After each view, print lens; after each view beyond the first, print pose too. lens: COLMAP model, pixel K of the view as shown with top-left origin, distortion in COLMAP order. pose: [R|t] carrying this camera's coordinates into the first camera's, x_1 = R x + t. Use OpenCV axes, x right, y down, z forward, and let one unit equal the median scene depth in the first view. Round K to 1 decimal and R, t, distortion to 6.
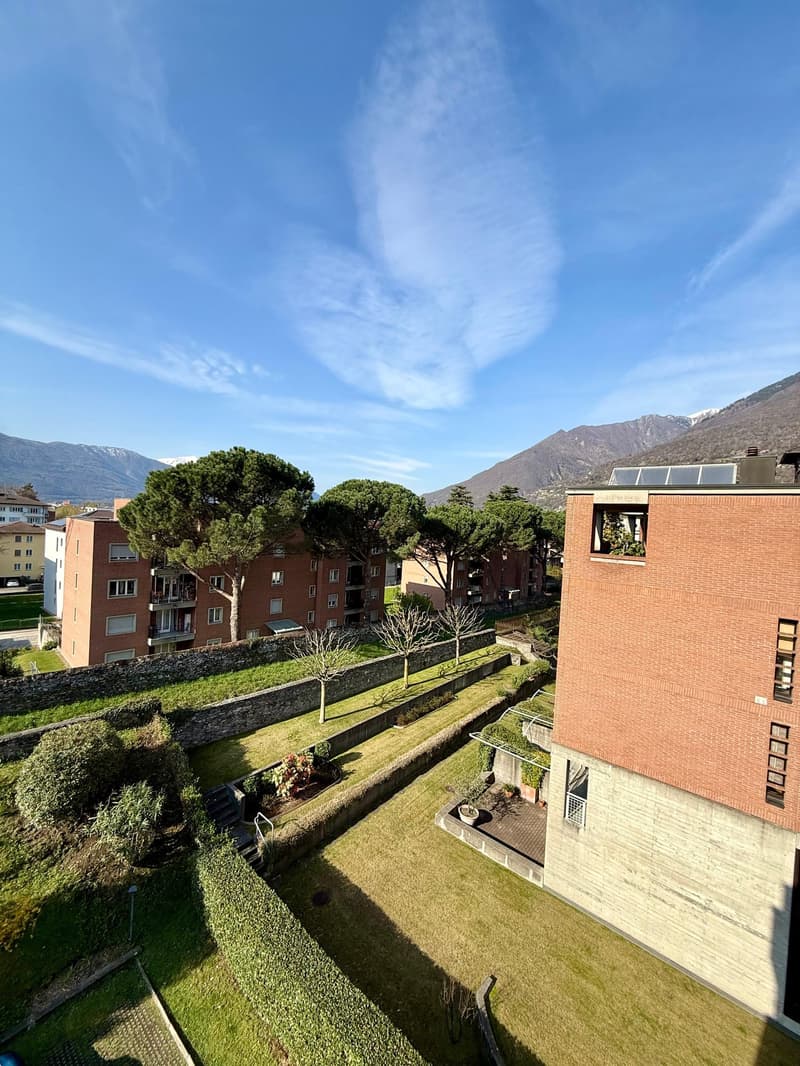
lens RADIAL K [[425.3, 0, 401.1], [0, 425.3, 532.0], [0, 0, 1]] dist [-0.001667, 0.000408]
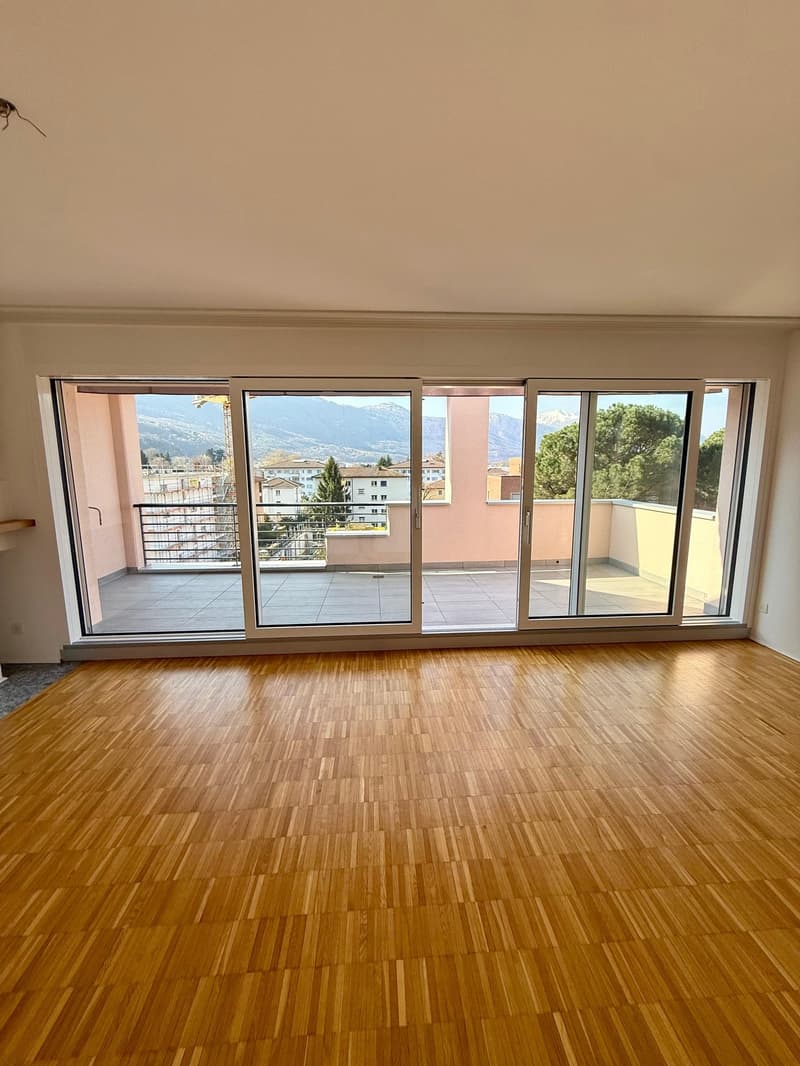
lens RADIAL K [[425.3, 0, 400.7], [0, 425.3, 530.5], [0, 0, 1]] dist [-0.001667, 0.000408]
pose [[0.695165, 0.048528, -0.717210, 0.038369], [0.029744, 0.994923, 0.096148, 0.006846], [0.718234, -0.088171, 0.690192, -0.206757]]
